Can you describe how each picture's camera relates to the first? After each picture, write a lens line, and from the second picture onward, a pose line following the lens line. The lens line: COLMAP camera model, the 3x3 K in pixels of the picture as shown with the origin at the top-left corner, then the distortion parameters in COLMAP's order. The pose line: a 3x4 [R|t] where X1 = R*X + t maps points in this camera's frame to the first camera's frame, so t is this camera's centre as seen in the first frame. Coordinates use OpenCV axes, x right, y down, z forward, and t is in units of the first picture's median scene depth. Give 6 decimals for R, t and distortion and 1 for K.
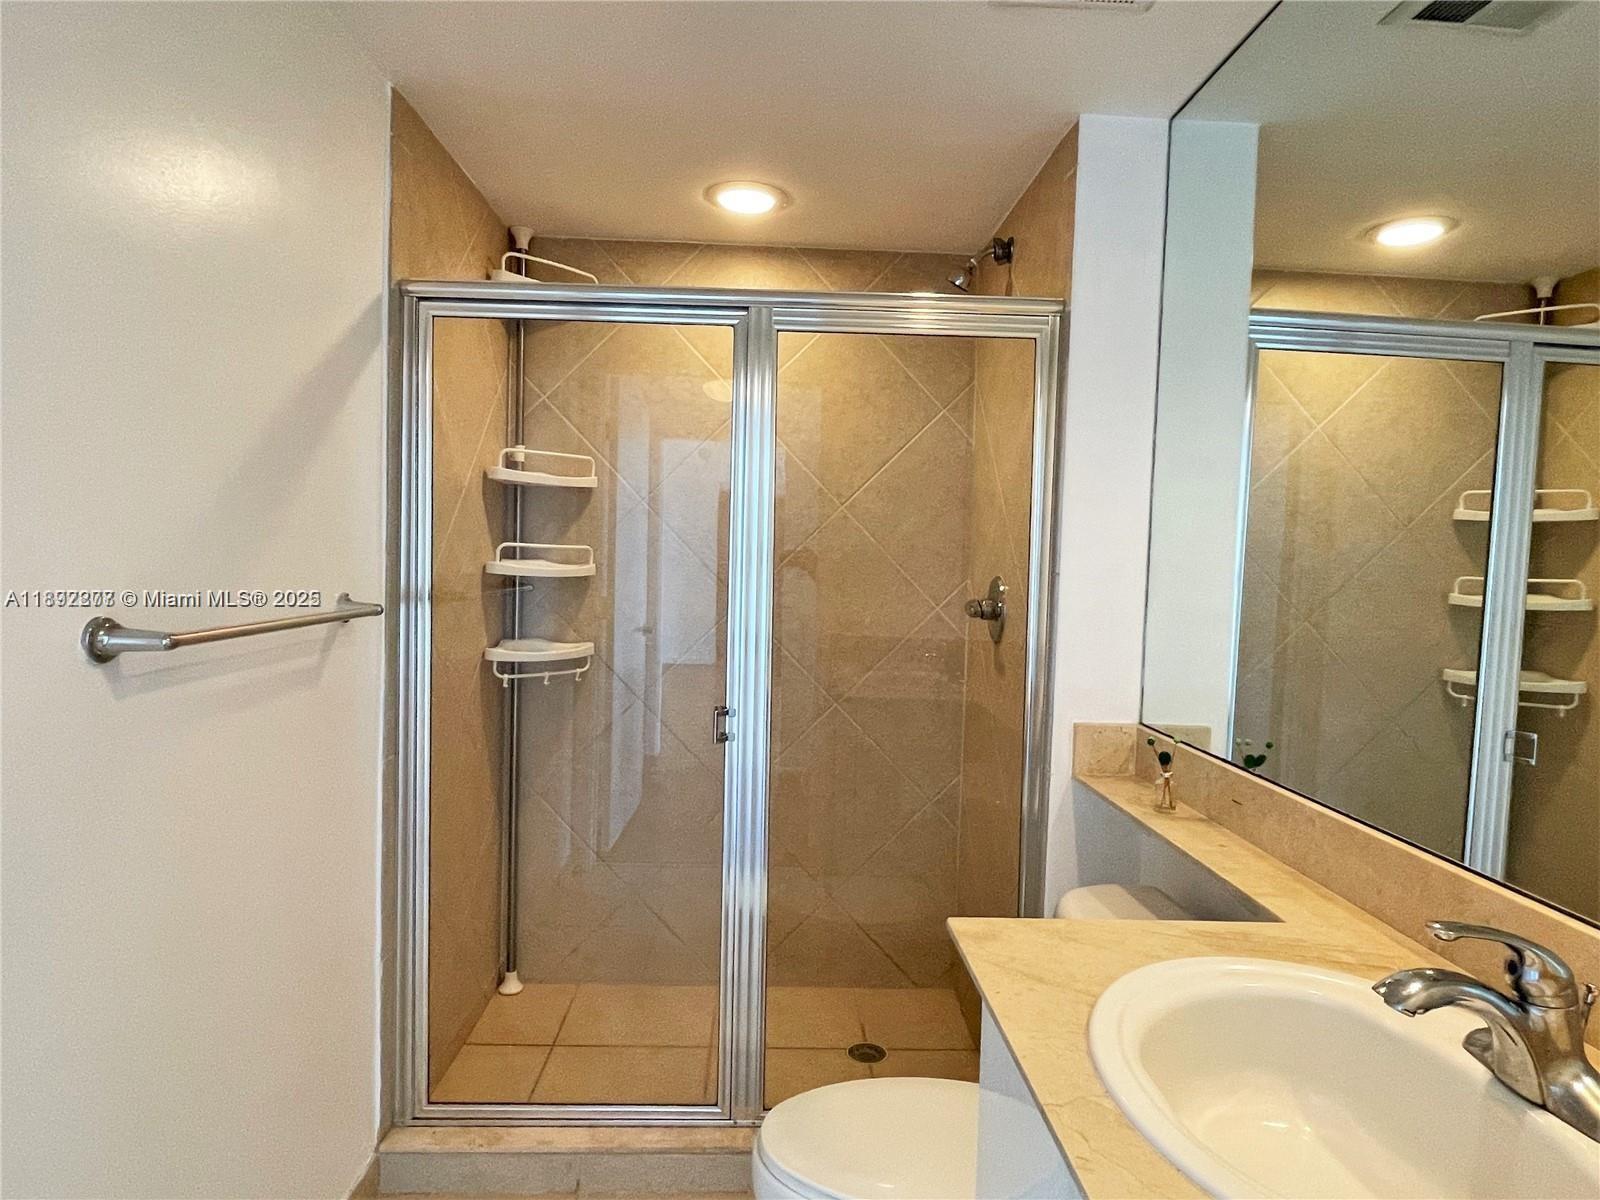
lens RADIAL K [[945.2, 0, 799.1], [0, 945.2, 607.4], [0, 0, 1]] dist [-0.011660, 0.011906]
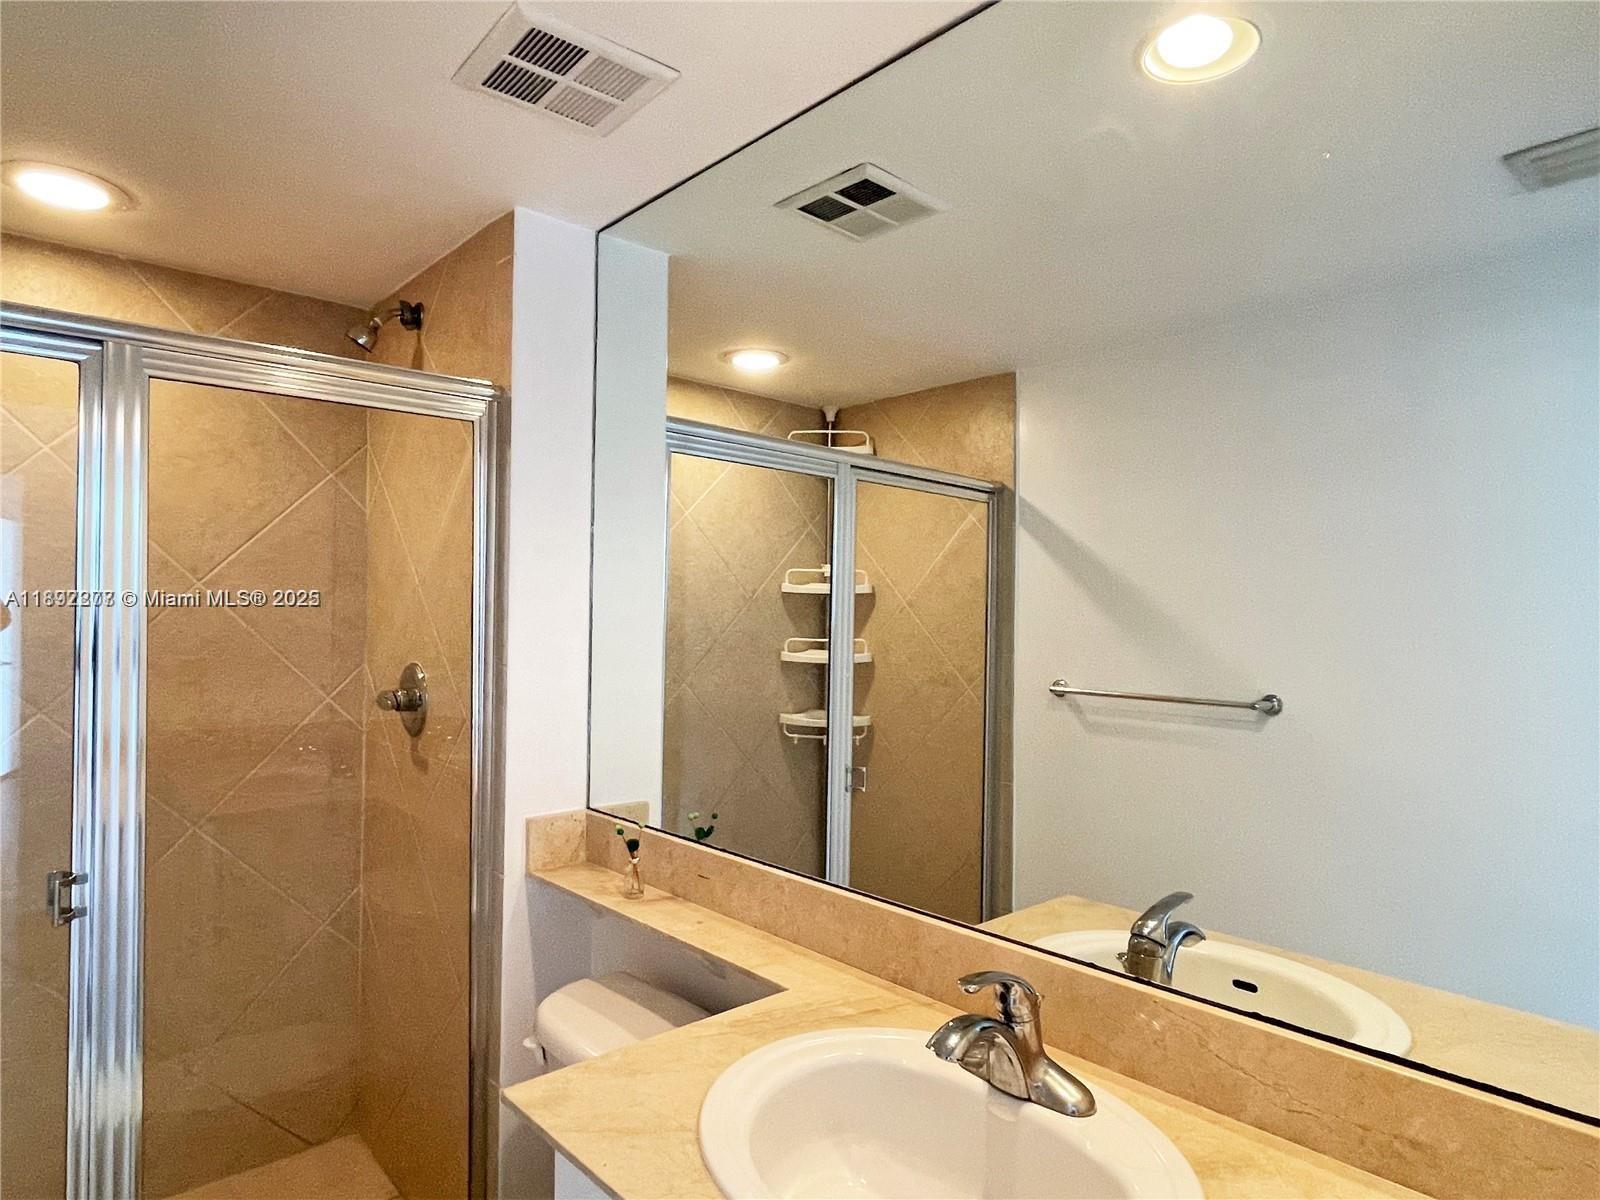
lens RADIAL K [[945.2, 0, 805.0], [0, 945.2, 604.9], [0, 0, 1]] dist [-0.011660, 0.011906]
pose [[0.763422, -0.015734, 0.645708, -0.112308], [0.047485, 0.998365, -0.031814, -0.051809], [-0.644152, 0.054949, 0.762921, 0.062282]]
